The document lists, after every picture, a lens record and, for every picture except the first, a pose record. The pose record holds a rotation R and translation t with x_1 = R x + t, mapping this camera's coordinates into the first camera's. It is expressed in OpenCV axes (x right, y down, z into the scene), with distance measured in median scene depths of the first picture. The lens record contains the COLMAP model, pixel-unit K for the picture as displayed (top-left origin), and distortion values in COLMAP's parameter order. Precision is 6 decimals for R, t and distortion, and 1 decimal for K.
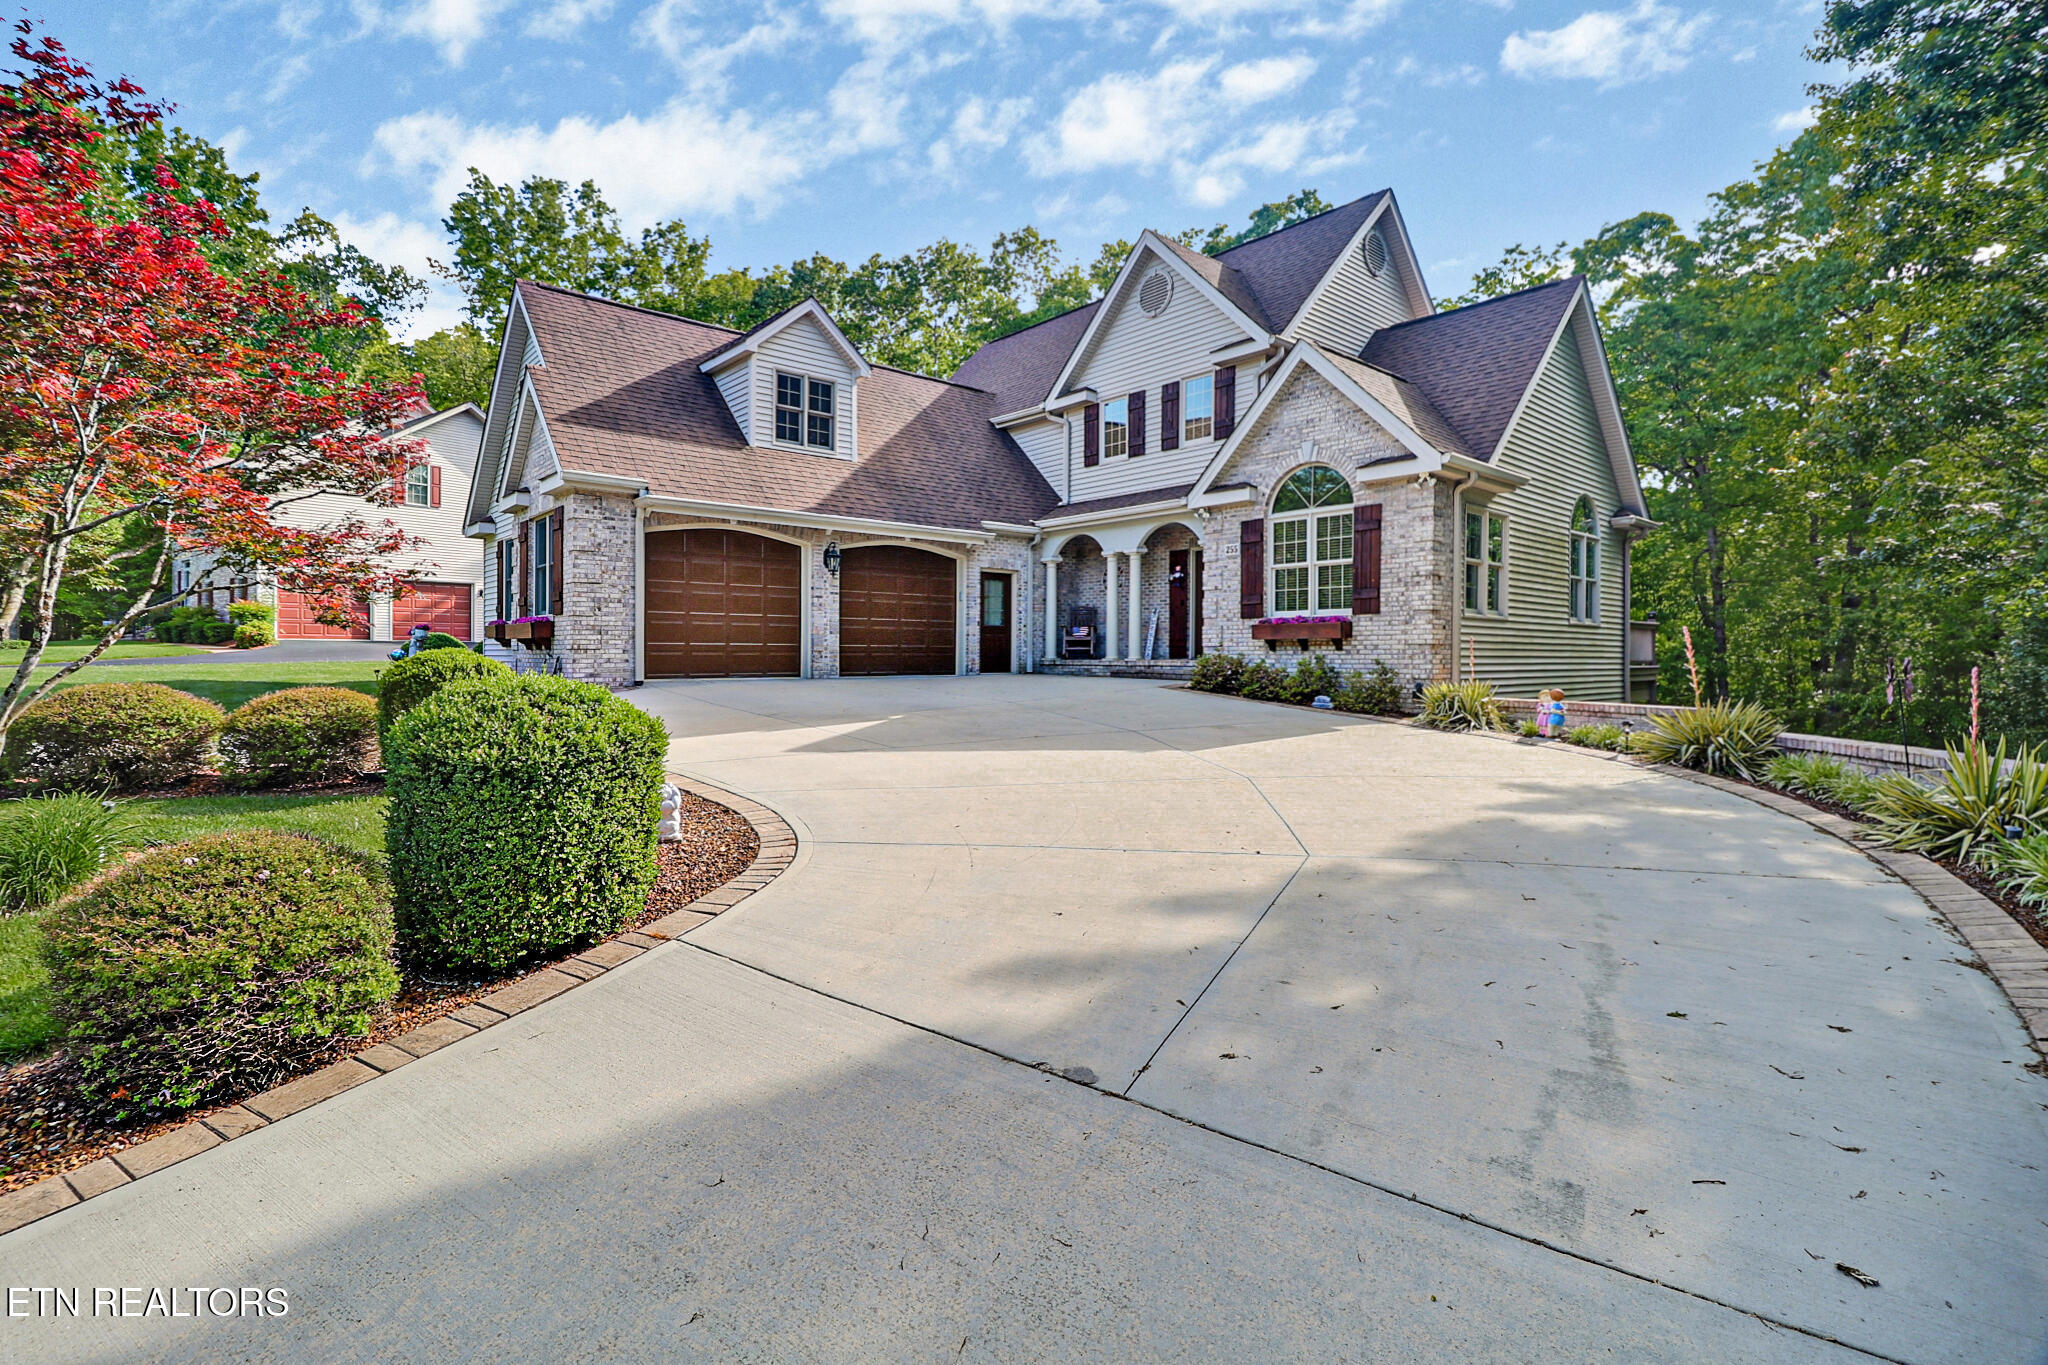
lens RADIAL K [[954.3, 0, 1019.8], [0, 954.3, 676.6], [0, 0, 1]] dist [-0.019471, 0.030002]
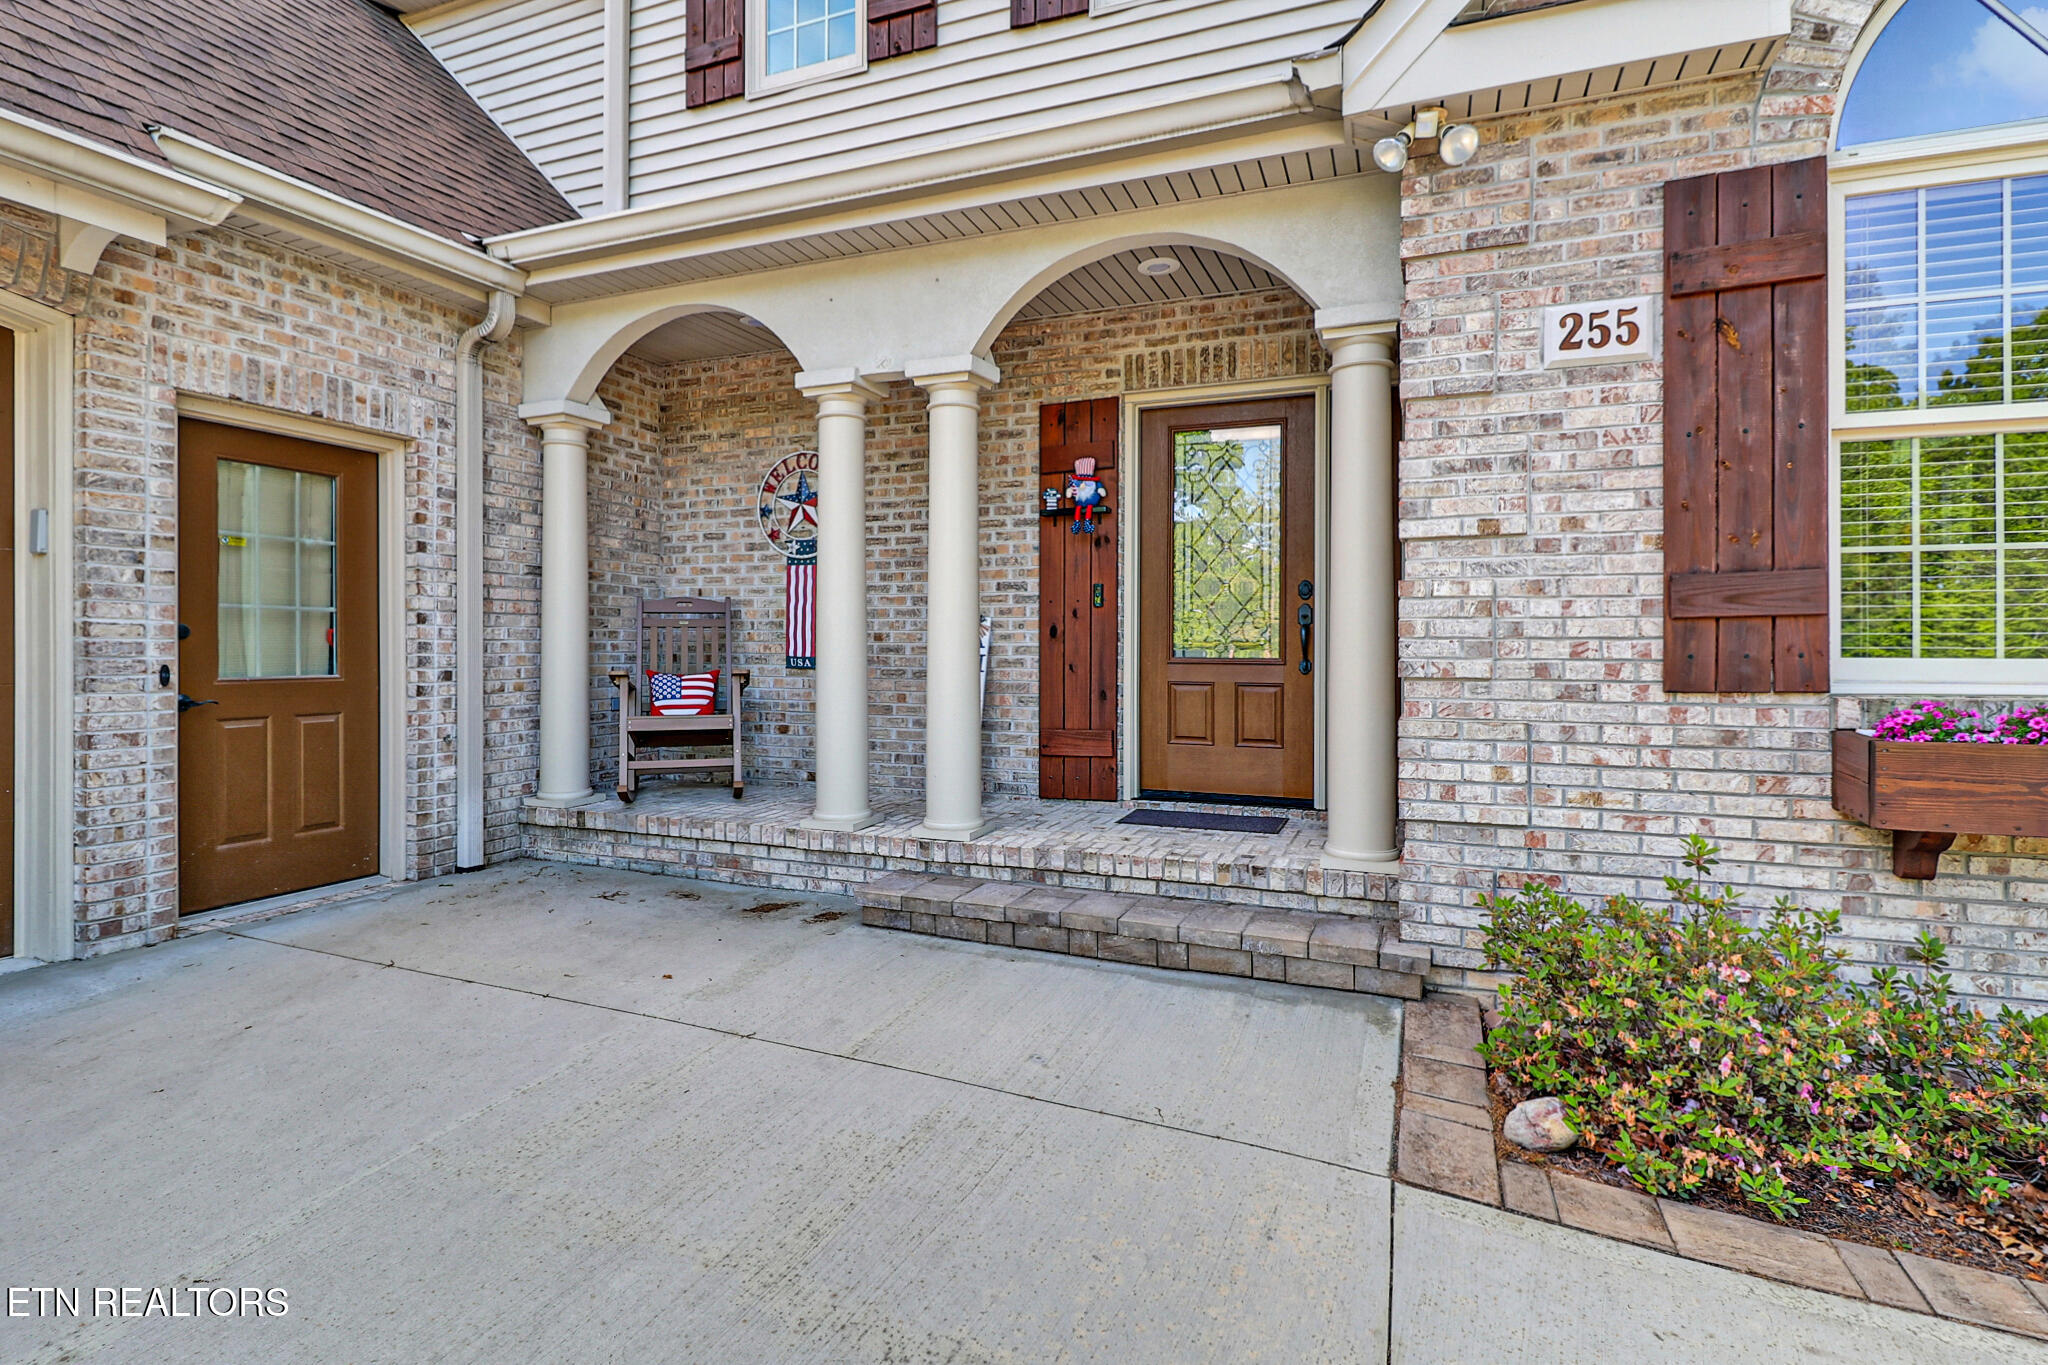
lens RADIAL K [[1029.6, 0, 998.4], [0, 1029.6, 660.4], [0, 0, 1]] dist [-0.000251, -0.000129]
pose [[0.902167, -0.005726, 0.431349, 0.020569], [0.007961, 0.999963, -0.003376, -0.059498], [-0.431314, 0.006479, 0.902179, 0.772135]]
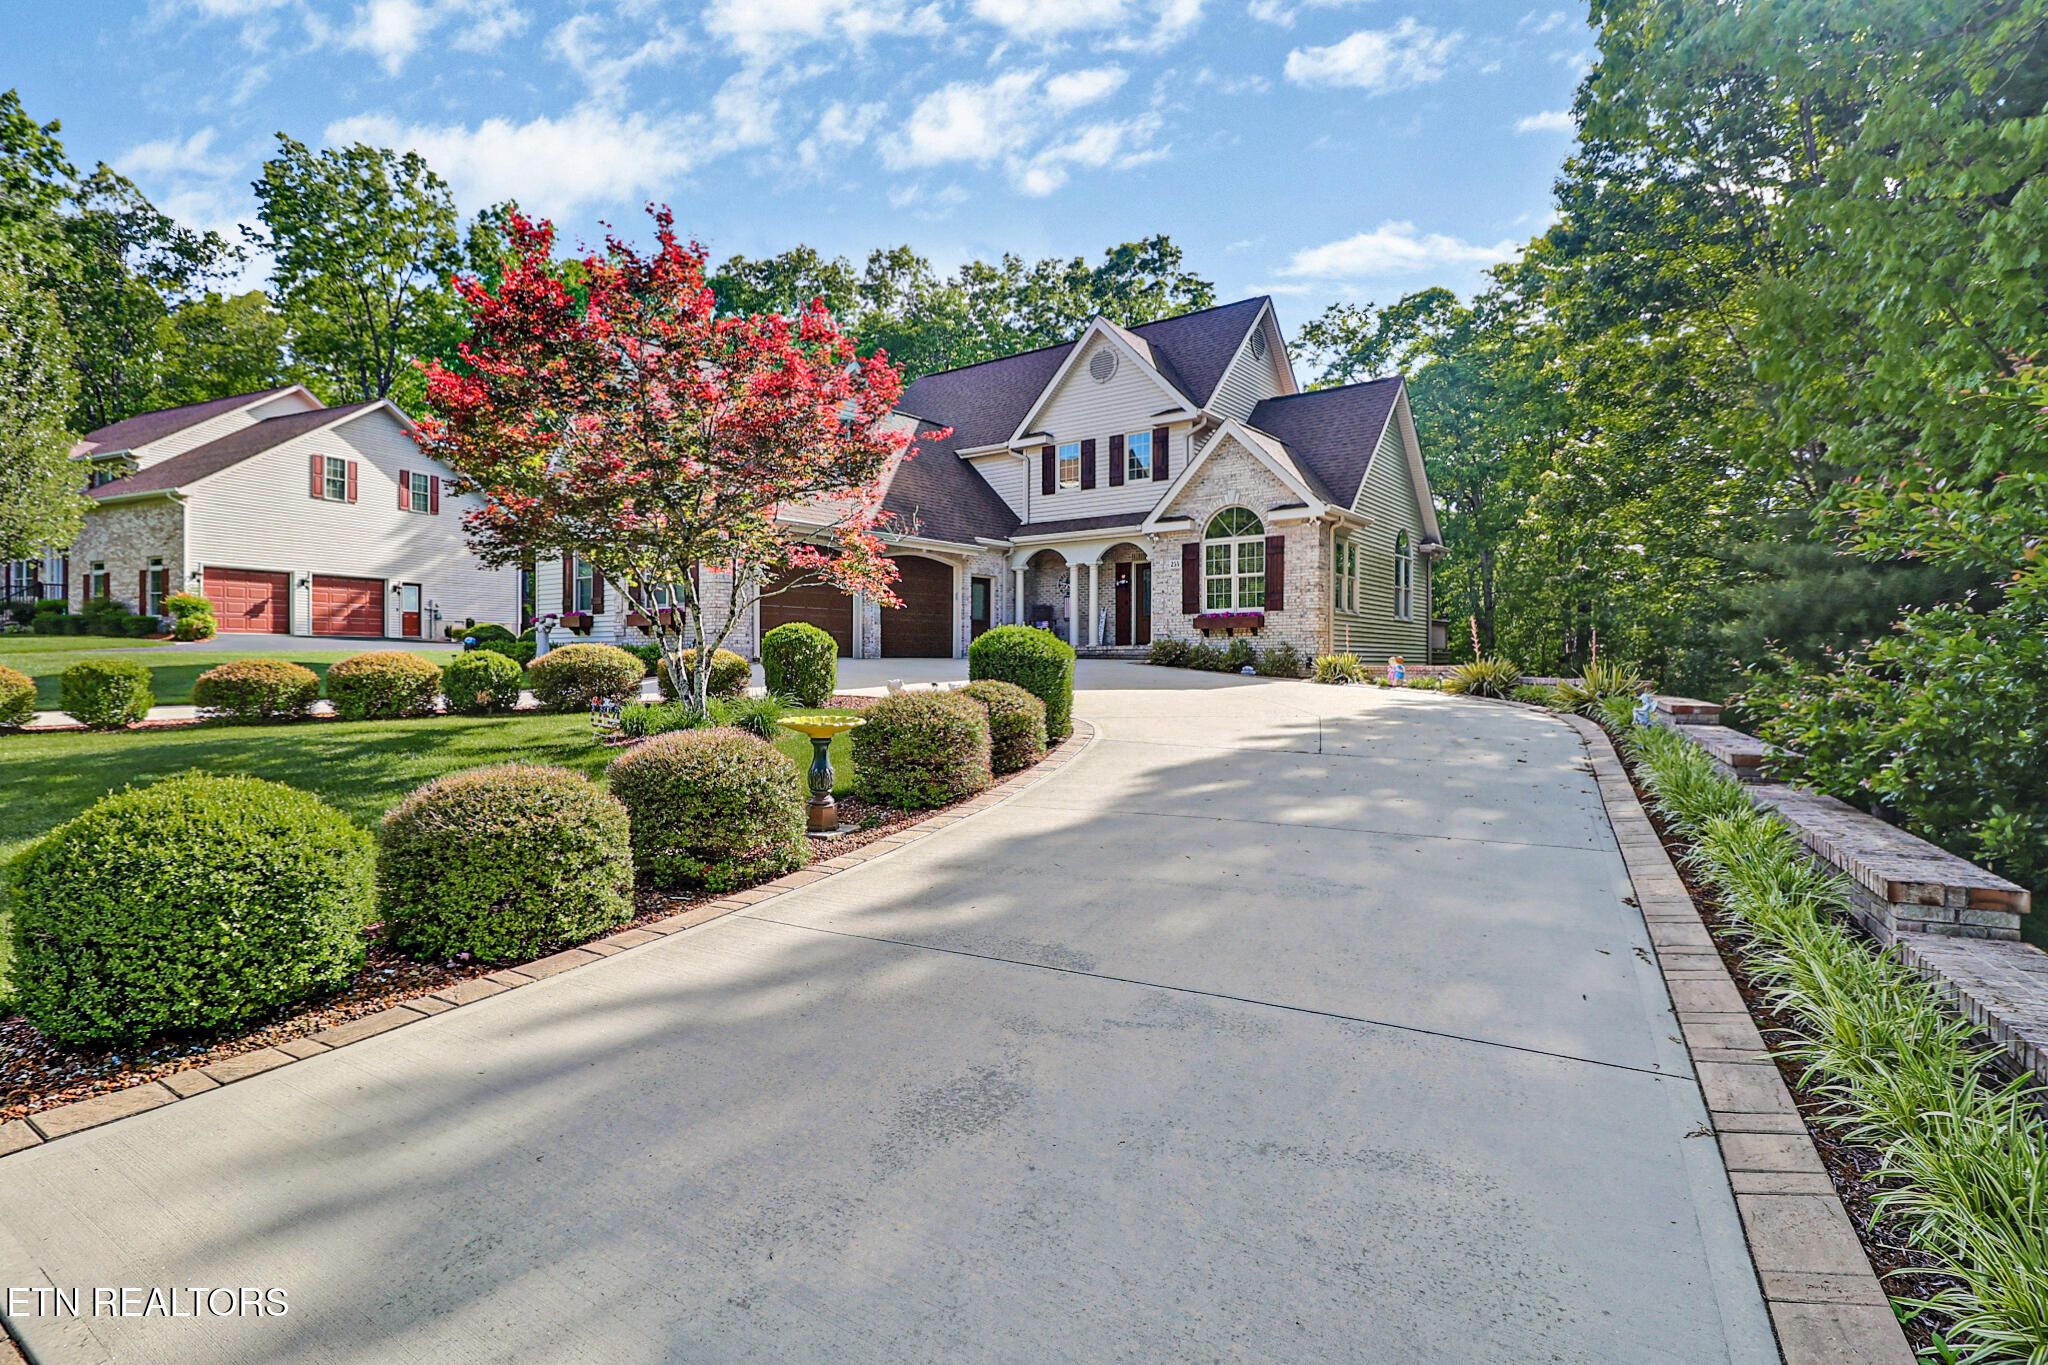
lens RADIAL K [[1037.3, 0, 1024.0], [0, 1037.3, 682.5], [0, 0, 1]] dist [-0.001334, -0.000612]
pose [[0.976408, -0.008615, 0.215761, -0.285560], [0.009254, 0.999955, -0.001955, 0.035487], [-0.215735, 0.003905, 0.976444, -0.378443]]
